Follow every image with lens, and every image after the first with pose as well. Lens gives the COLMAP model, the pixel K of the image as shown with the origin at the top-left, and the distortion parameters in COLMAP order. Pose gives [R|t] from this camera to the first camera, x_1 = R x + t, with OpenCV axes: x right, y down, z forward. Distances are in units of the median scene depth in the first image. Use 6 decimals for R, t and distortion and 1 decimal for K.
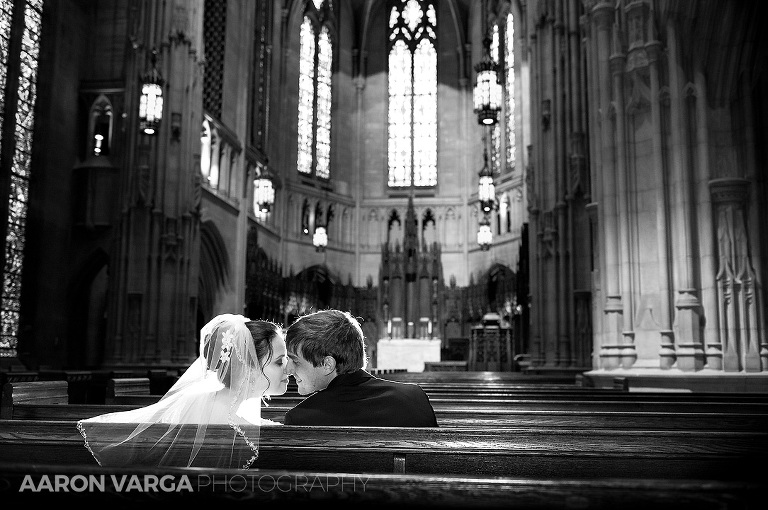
lens RADIAL K [[756.6, 0, 422.0], [0, 756.6, 263.7], [0, 0, 1]] dist [-0.008763, -0.002167]
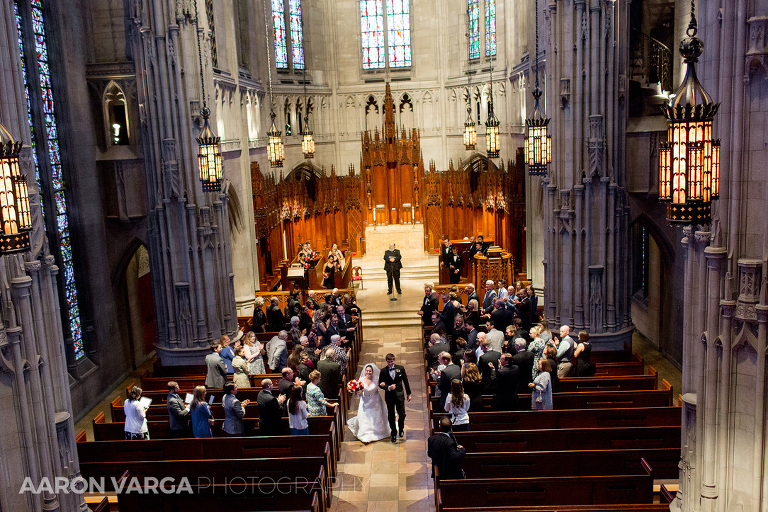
lens RADIAL K [[761.1, 0, 384.0], [0, 761.1, 256.0], [0, 0, 1]] dist [0.000463, 0.004041]
pose [[0.996927, -0.059207, 0.051300, -0.086100], [0.040099, 0.948207, 0.315111, -0.191352], [-0.067299, -0.312085, 0.947667, -0.016515]]
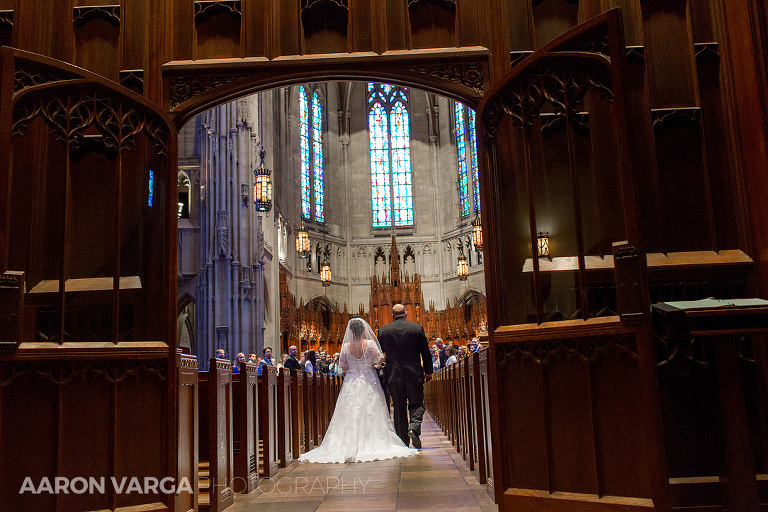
lens RADIAL K [[756.6, 0, 422.0], [0, 756.6, 264.7], [0, 0, 1]] dist [-0.008763, -0.002167]
pose [[0.993042, -0.030540, 0.113736, -0.108936], [0.033375, 0.999176, -0.023107, -0.015117], [-0.112936, 0.026743, 0.993242, -0.183200]]
